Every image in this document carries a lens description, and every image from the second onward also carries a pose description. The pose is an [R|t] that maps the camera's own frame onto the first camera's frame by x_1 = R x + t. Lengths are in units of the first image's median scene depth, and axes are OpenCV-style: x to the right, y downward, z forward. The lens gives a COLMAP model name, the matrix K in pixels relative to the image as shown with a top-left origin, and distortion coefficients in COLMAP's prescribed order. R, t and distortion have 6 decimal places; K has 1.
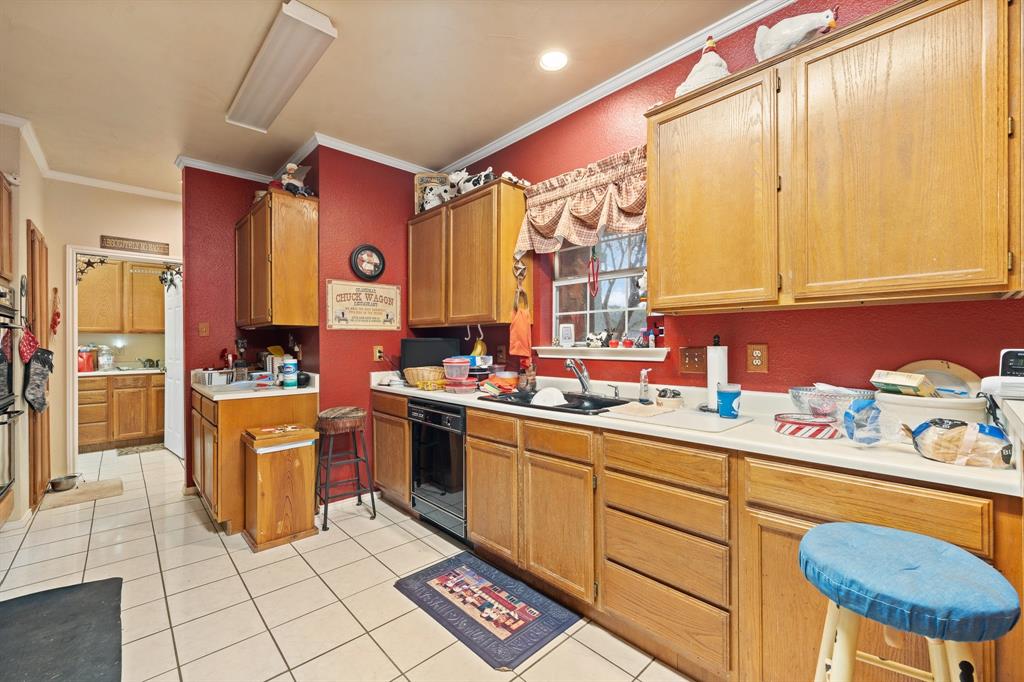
lens RADIAL K [[419.8, 0, 511.0], [0, 419.8, 343.2], [0, 0, 1]] dist [0.000894, -0.001427]
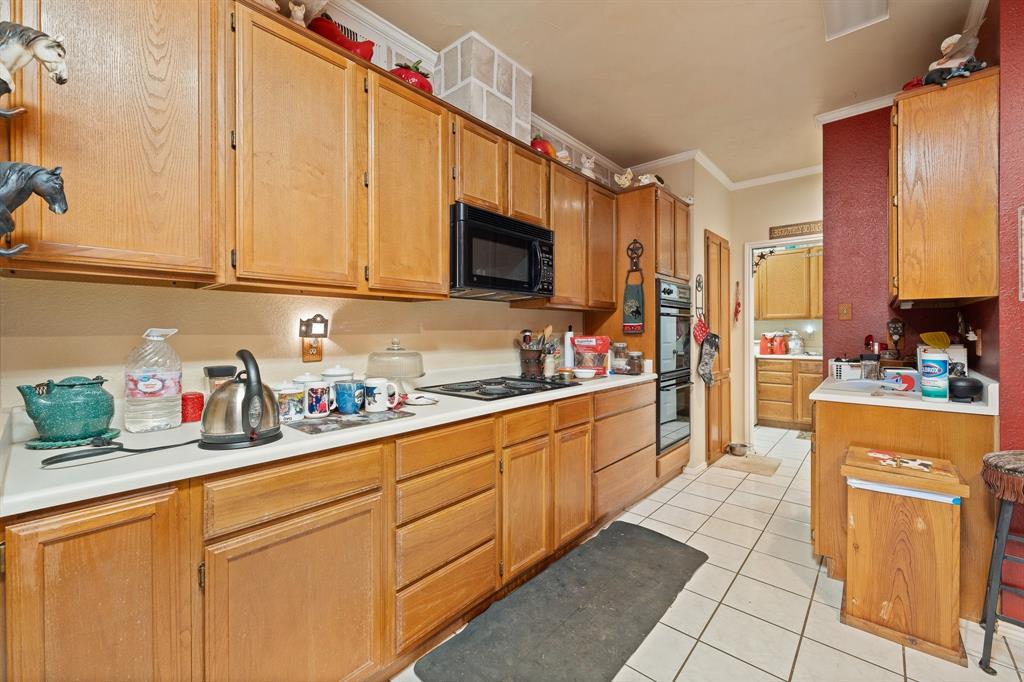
lens RADIAL K [[419.8, 0, 511.2], [0, 419.8, 332.3], [0, 0, 1]] dist [0.000894, -0.001427]
pose [[0.092877, 0.005640, -0.995662, 0.034638], [0.002319, 0.999980, 0.005881, 0.002009], [0.995675, -0.002855, 0.092862, 0.305576]]
